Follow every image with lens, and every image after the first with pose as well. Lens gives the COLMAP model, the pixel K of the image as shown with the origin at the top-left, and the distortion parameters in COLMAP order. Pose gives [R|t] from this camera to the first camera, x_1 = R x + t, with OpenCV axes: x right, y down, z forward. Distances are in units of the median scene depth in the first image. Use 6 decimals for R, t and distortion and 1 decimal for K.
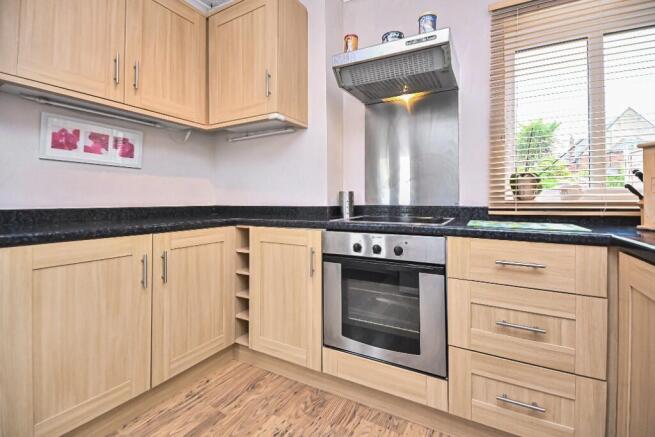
lens RADIAL K [[294.8, 0, 329.5], [0, 294.8, 198.5], [0, 0, 1]] dist [0.017242, -0.000275]
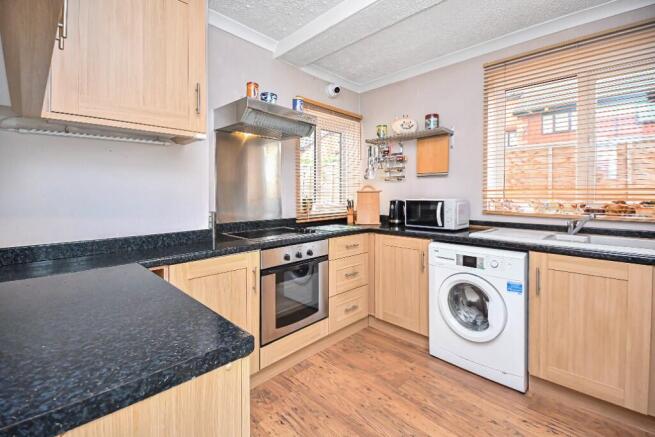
lens RADIAL K [[294.8, 0, 329.5], [0, 294.8, 198.5], [0, 0, 1]] dist [0.017242, -0.000275]
pose [[0.265353, -0.018931, 0.963966, -1.131586], [0.004658, 0.999821, 0.018353, -0.126319], [-0.964140, -0.000380, 0.265393, 0.435284]]
